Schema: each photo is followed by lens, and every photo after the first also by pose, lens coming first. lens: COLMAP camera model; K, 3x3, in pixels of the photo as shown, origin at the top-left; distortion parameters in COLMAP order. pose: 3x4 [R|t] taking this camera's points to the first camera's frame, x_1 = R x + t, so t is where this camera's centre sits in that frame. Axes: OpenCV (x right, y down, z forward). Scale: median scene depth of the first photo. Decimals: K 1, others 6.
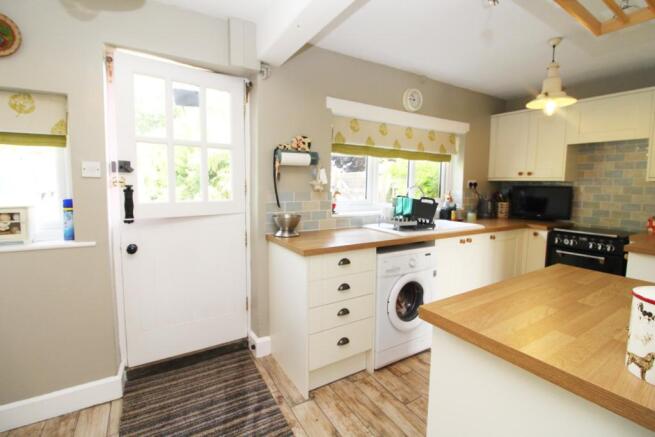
lens RADIAL K [[301.2, 0, 328.4], [0, 301.2, 208.1], [0, 0, 1]] dist [-0.000433, -0.013754]
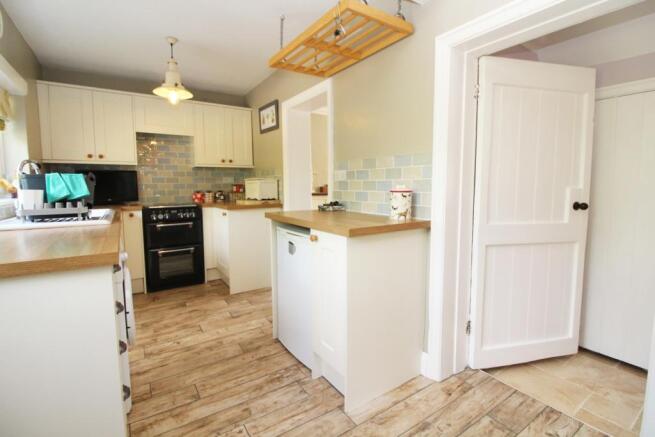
lens RADIAL K [[303.3, 0, 324.3], [0, 303.3, 209.5], [0, 0, 1]] dist [0.000777, -0.013421]
pose [[-0.031797, -0.094123, 0.995053, -0.394585], [0.088266, 0.991402, 0.096598, 0.027171], [-0.995589, 0.090900, -0.023216, 0.395043]]
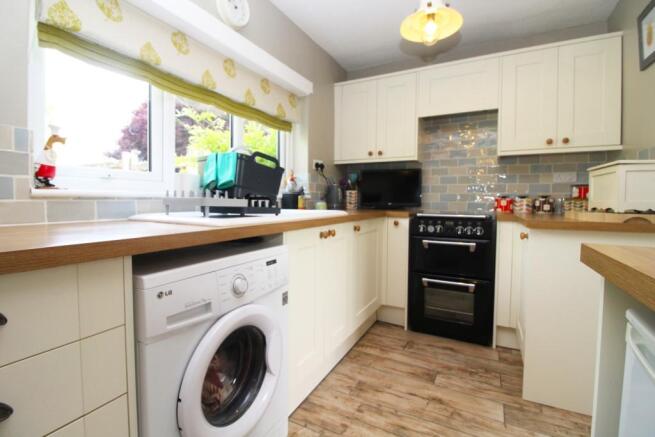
lens RADIAL K [[303.3, 0, 324.3], [0, 303.3, 209.5], [0, 0, 1]] dist [0.000777, -0.013421]
pose [[0.861940, -0.022911, 0.506492, 0.129515], [0.044473, 0.998544, -0.030515, 0.072090], [-0.505055, 0.048828, 0.861705, 0.436661]]
